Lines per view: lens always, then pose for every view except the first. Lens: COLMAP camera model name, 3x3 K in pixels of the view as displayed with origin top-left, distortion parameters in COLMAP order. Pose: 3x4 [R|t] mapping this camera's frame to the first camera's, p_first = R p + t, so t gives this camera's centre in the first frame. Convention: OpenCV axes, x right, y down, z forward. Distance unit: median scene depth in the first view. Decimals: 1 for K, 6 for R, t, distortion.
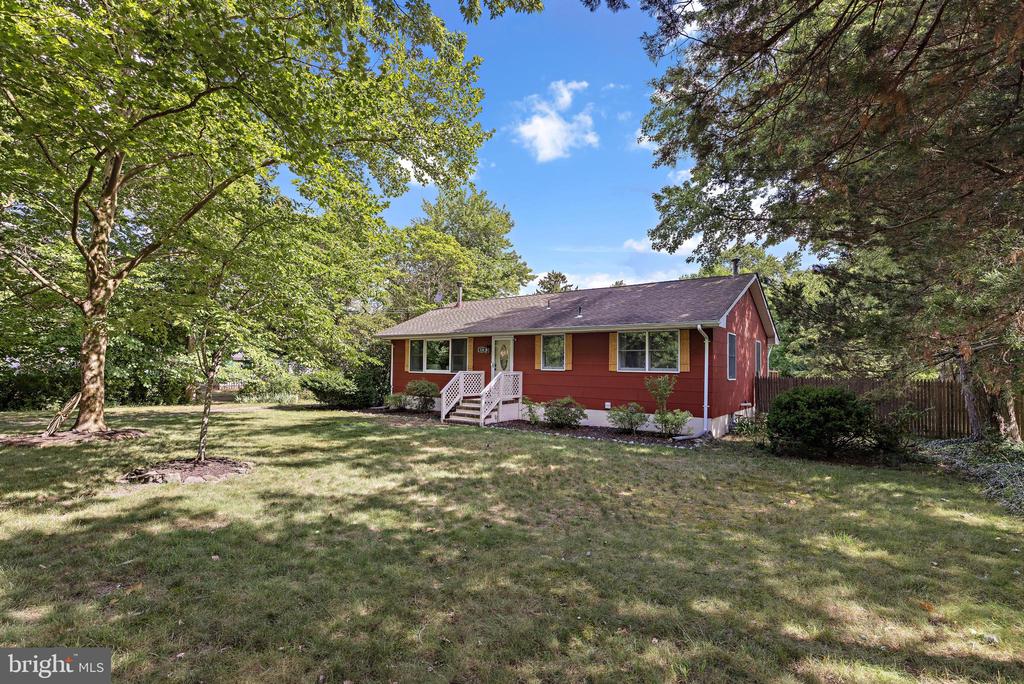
lens RADIAL K [[489.6, 0, 513.8], [0, 489.6, 361.1], [0, 0, 1]] dist [0.001948, 0.000122]
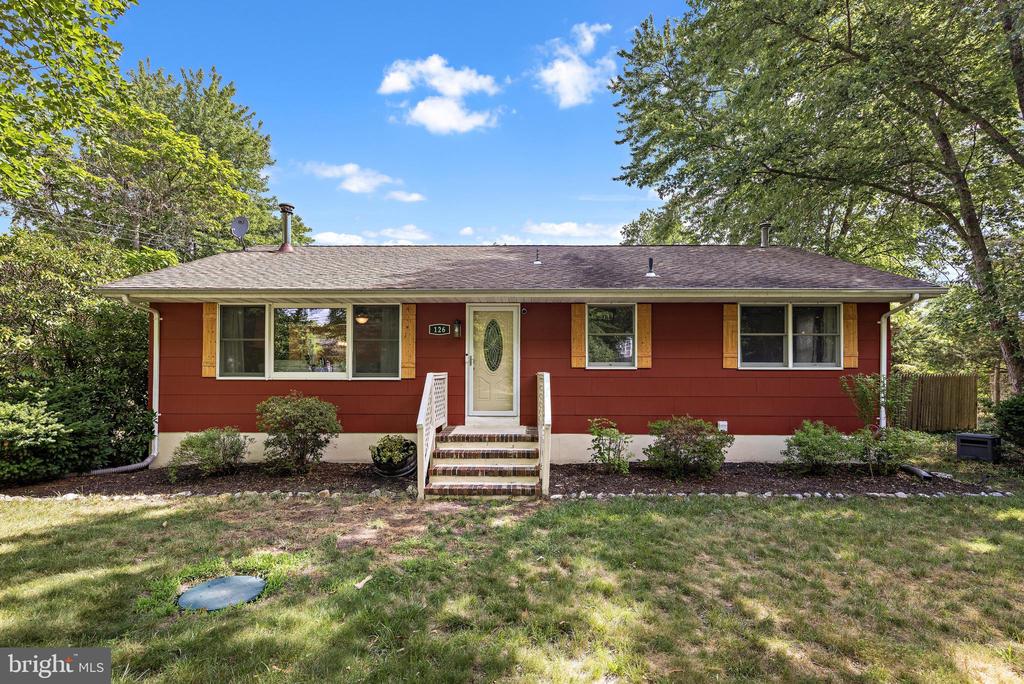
lens RADIAL K [[489.6, 0, 513.8], [0, 489.6, 361.1], [0, 0, 1]] dist [0.001948, 0.000122]
pose [[0.795015, -0.012566, 0.606460, -0.319961], [0.000689, 0.999803, 0.019812, -0.001077], [-0.606589, -0.015333, 0.794867, 0.586399]]
